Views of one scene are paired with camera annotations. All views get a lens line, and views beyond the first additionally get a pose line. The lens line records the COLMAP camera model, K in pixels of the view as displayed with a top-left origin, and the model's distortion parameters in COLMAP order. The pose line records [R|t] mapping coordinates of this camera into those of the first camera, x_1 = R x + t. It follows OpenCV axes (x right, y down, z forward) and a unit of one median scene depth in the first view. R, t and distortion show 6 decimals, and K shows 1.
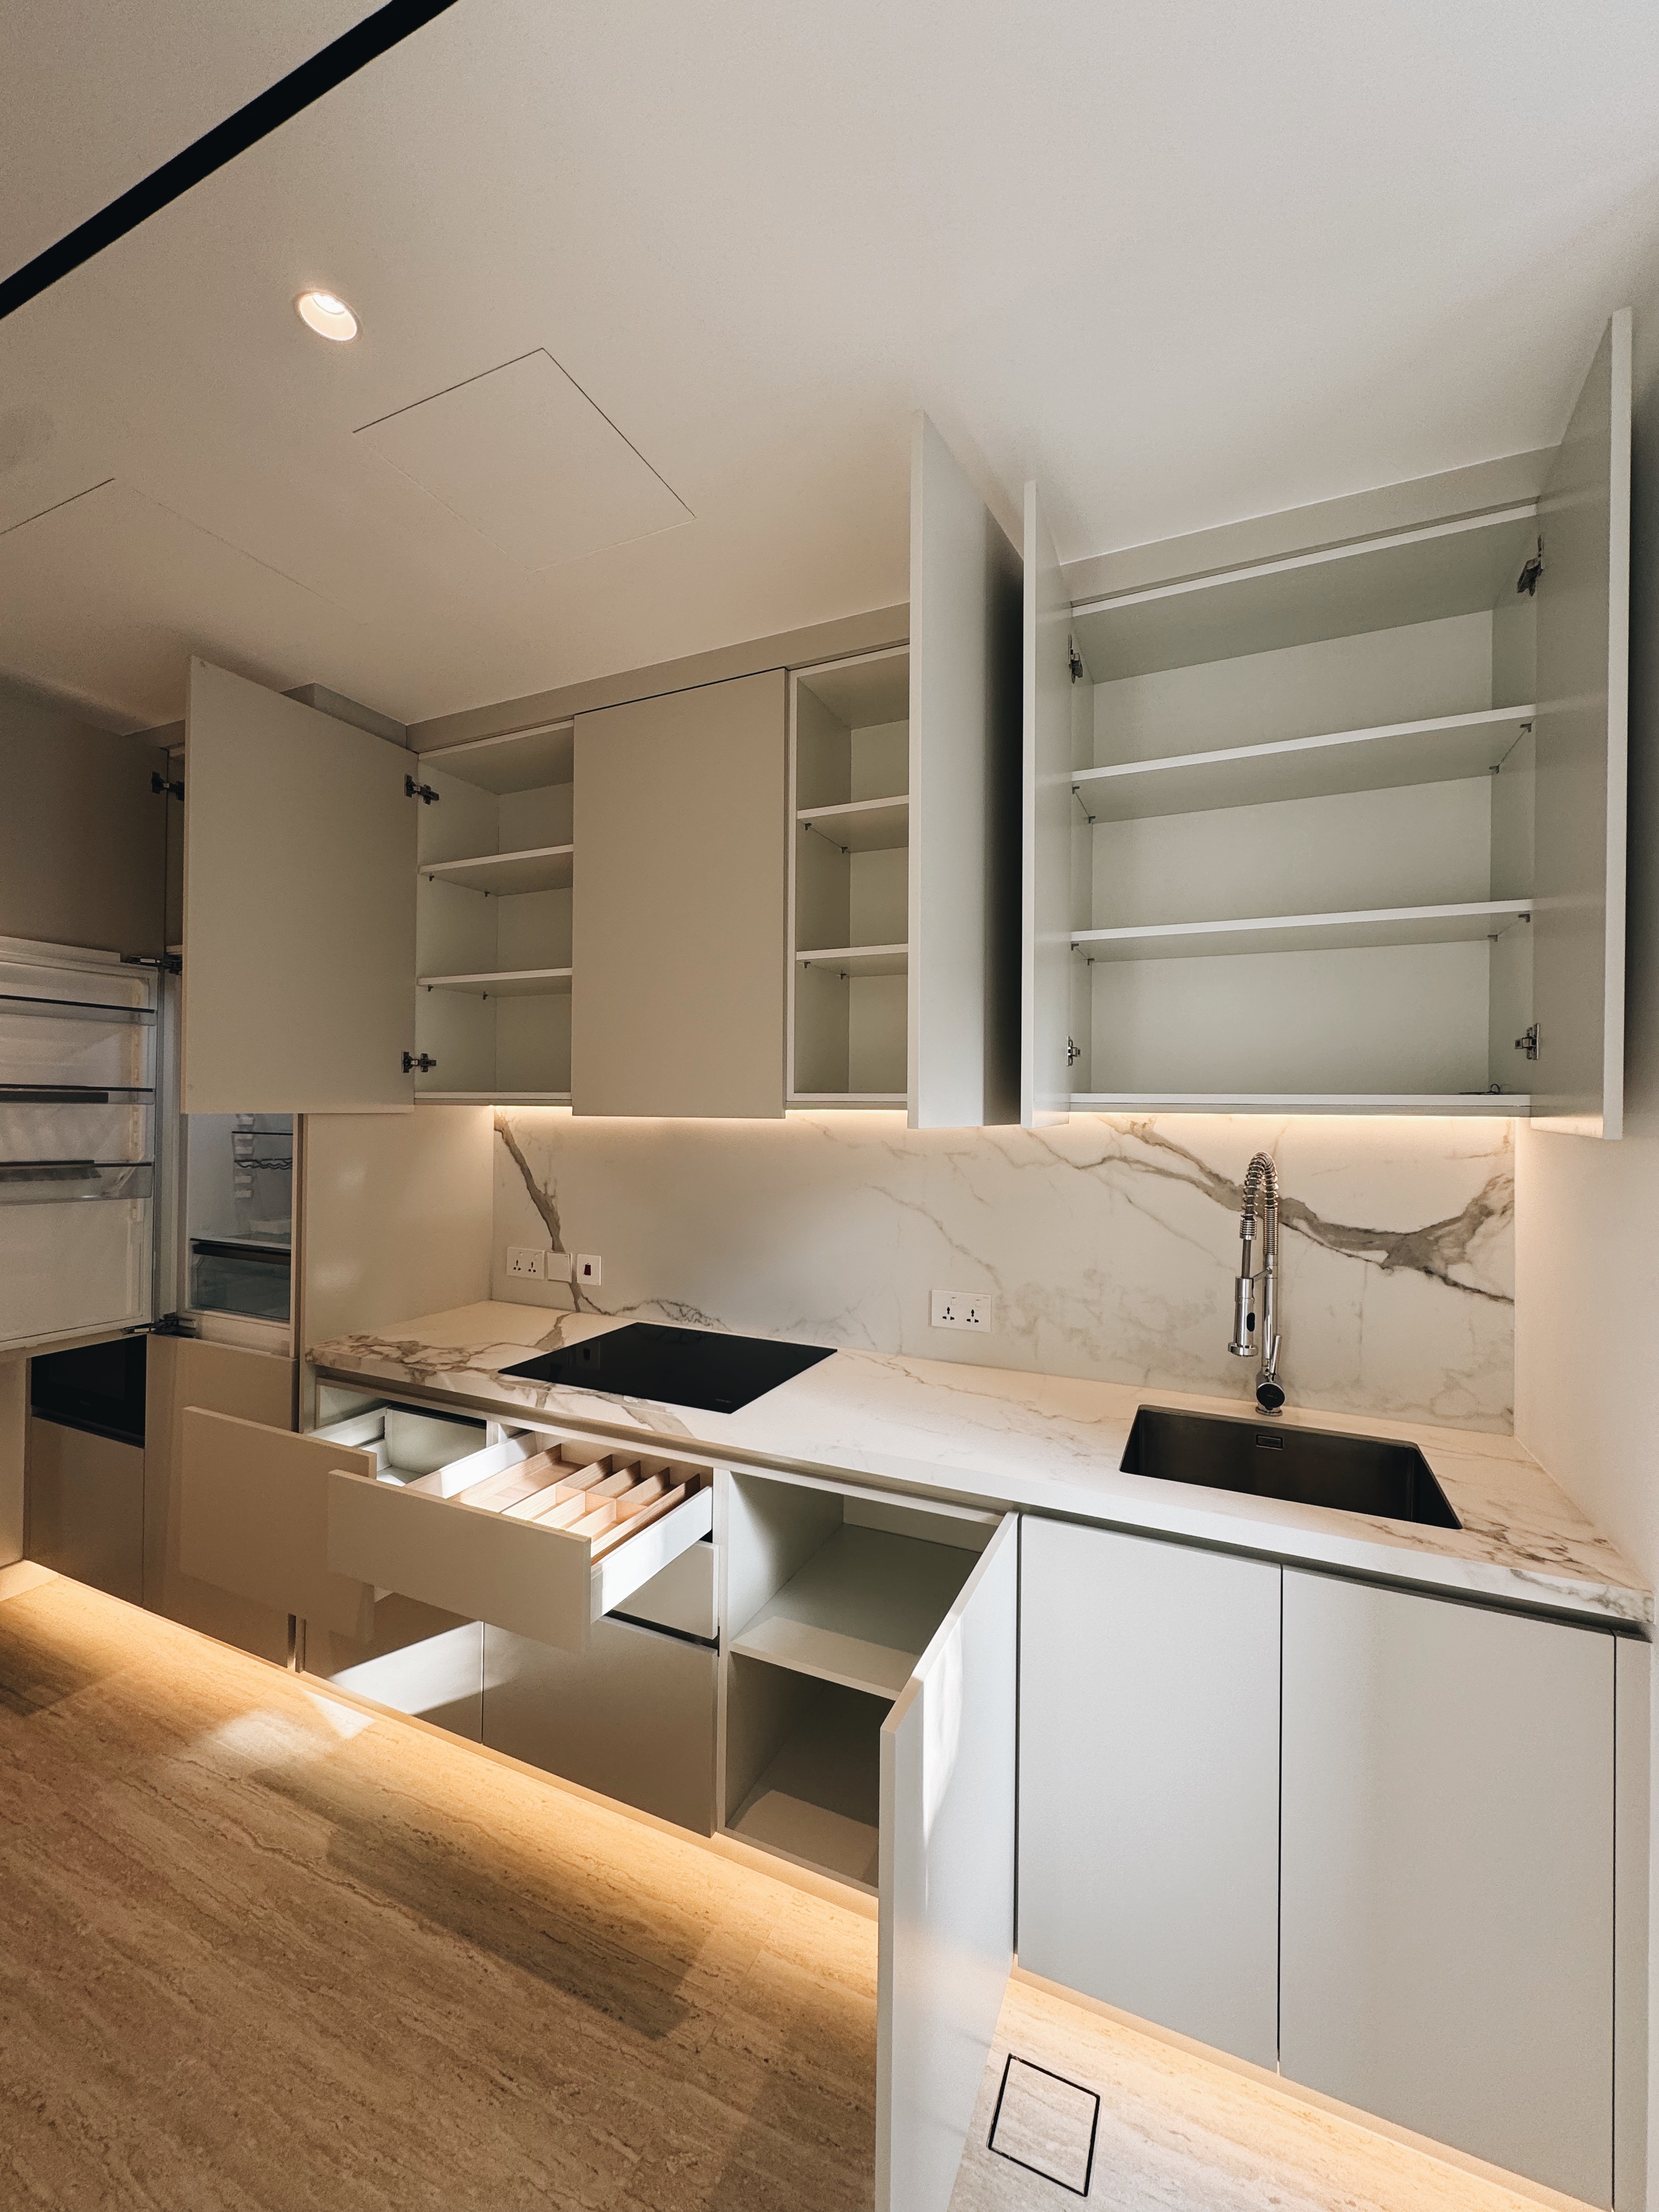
lens RADIAL K [[883.0, 0, 835.2], [0, 883.0, 1087.3], [0, 0, 1]] dist [-0.003972, -0.000258]
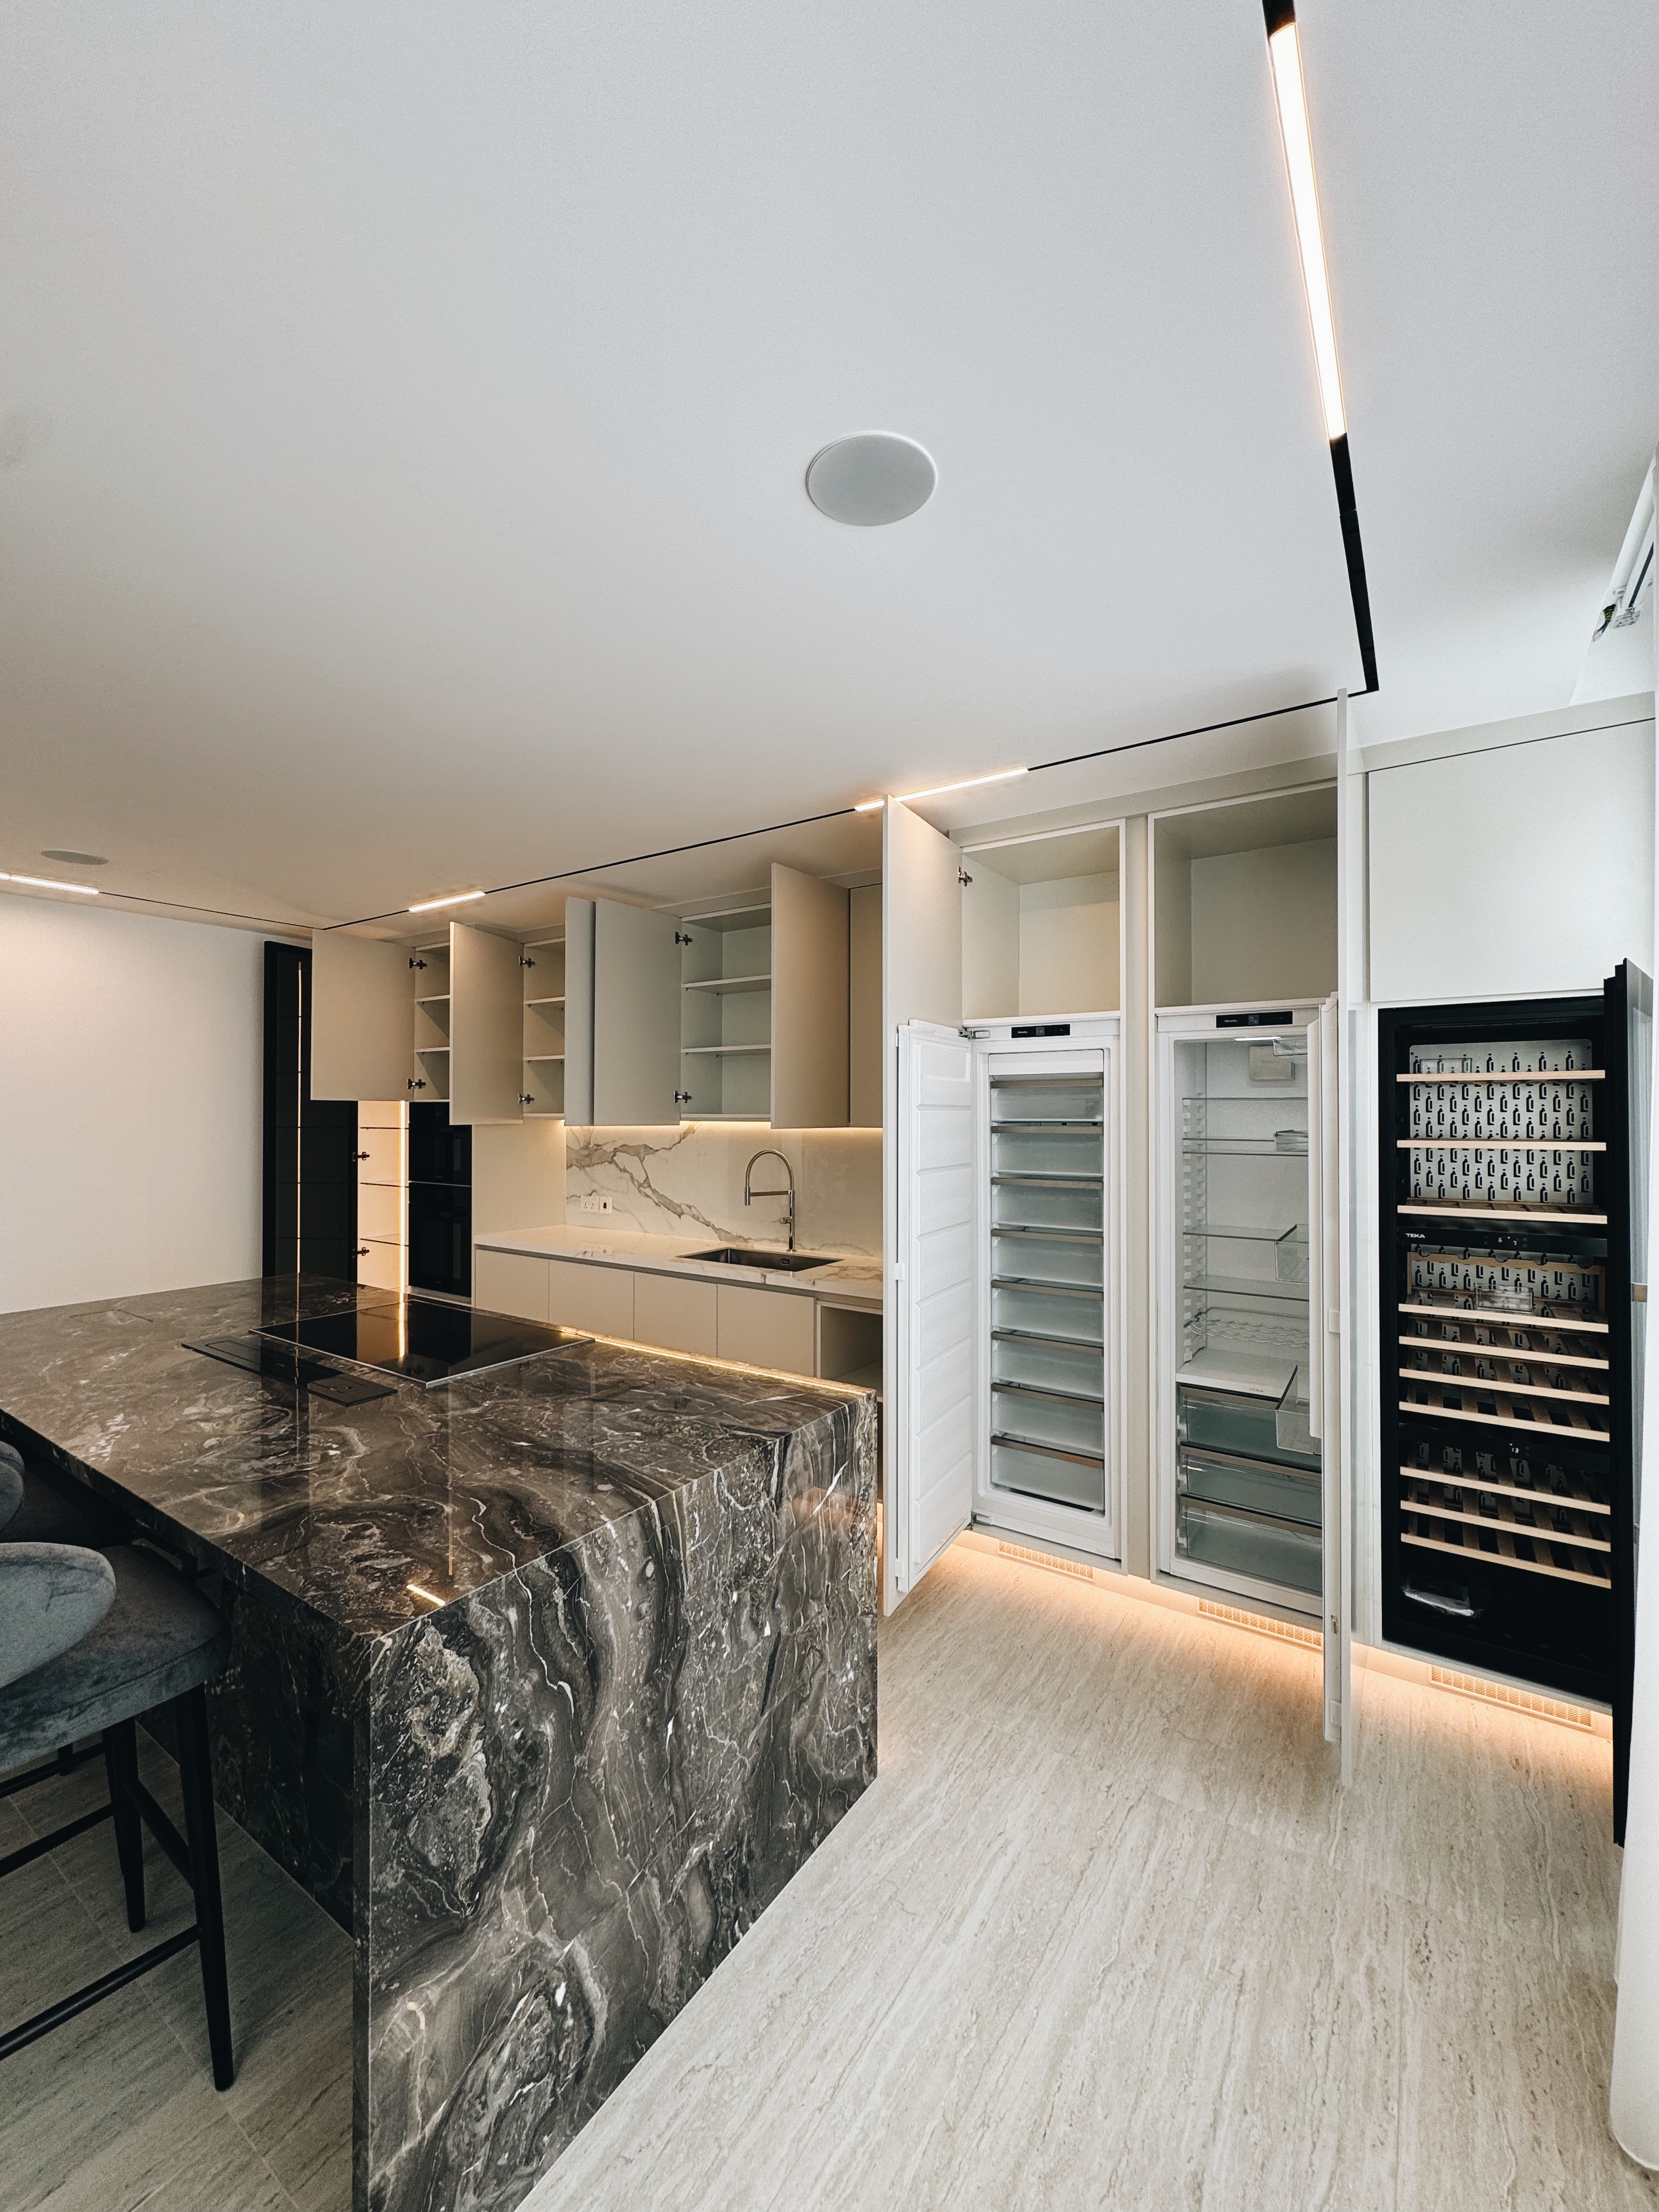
lens RADIAL K [[883.0, 0, 824.7], [0, 883.0, 1098.3], [0, 0, 1]] dist [-0.003972, -0.000258]
pose [[0.167305, 0.004501, 0.985895, -2.701658], [0.010506, 0.999925, -0.006348, -0.020762], [-0.985849, 0.011420, 0.167245, 0.753440]]
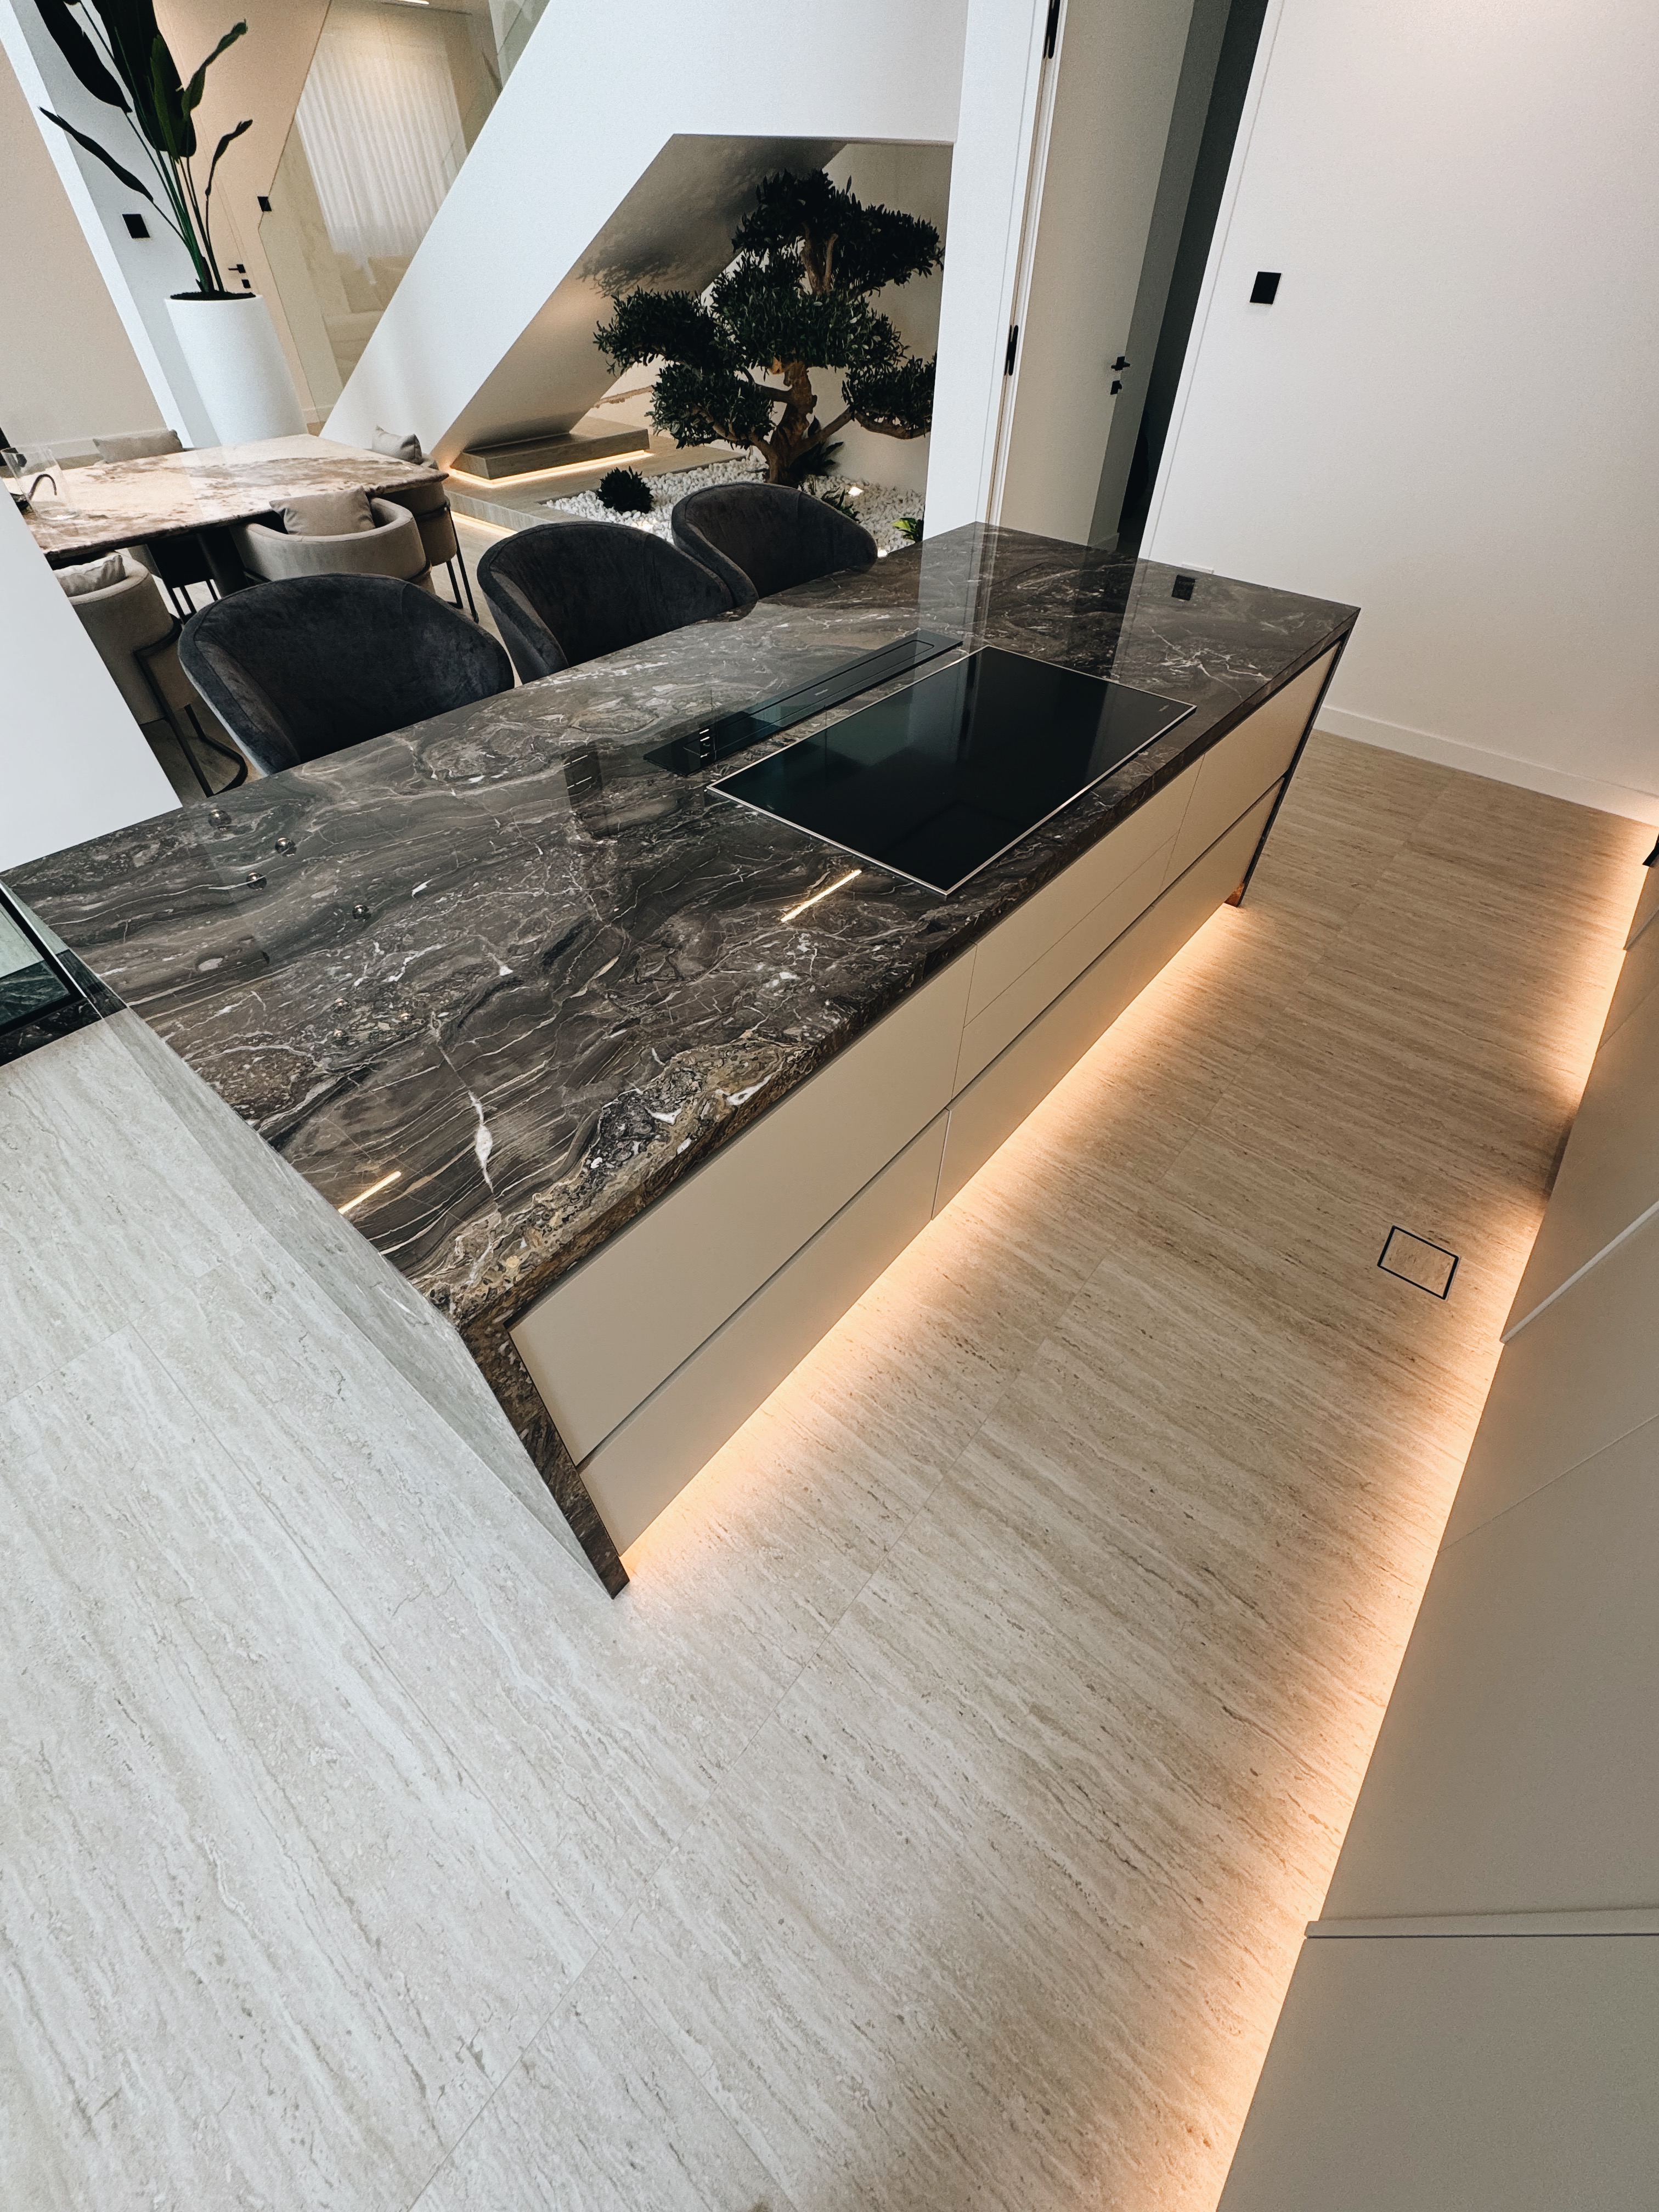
lens RADIAL K [[883.0, 0, 826.2], [0, 883.0, 1104.5], [0, 0, 1]] dist [-0.003972, -0.000258]
pose [[0.967843, 0.185809, -0.169575, -0.154366], [-0.008164, 0.696948, 0.717075, -0.093282], [0.251424, -0.692631, 0.676053, 0.660731]]
